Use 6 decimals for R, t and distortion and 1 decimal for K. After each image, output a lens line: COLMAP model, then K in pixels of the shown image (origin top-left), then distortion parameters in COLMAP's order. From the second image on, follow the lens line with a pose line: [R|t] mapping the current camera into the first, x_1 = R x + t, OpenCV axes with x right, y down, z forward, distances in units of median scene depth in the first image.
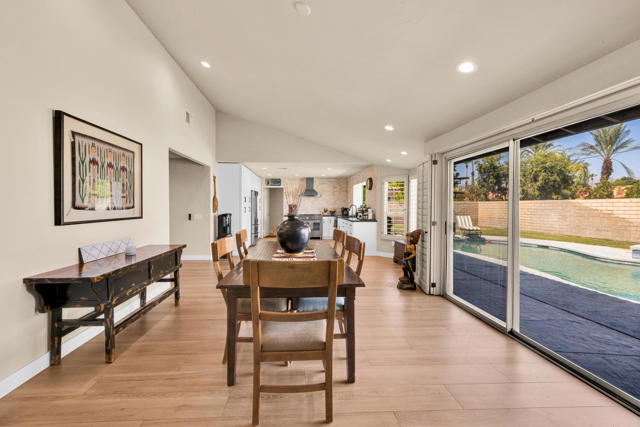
lens RADIAL K [[275.6, 0, 304.3], [0, 275.6, 210.1], [0, 0, 1]] dist [0.001281, -0.001370]
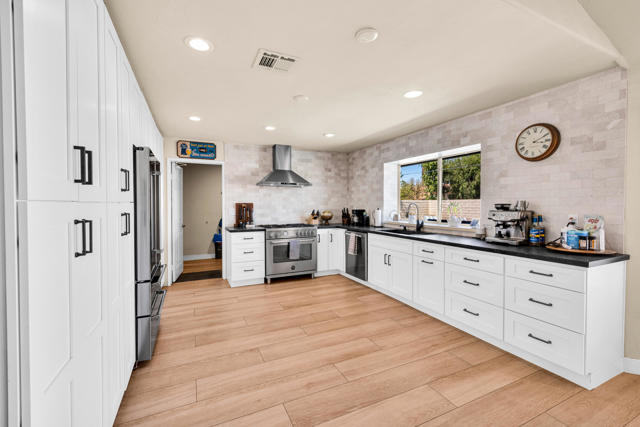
lens RADIAL K [[275.6, 0, 315.7], [0, 275.6, 211.3], [0, 0, 1]] dist [0.001281, -0.001370]
pose [[0.925912, -0.008832, 0.377636, -0.103789], [0.004741, 0.999920, 0.011761, -0.011917], [-0.377709, -0.009099, 0.925880, 0.544516]]
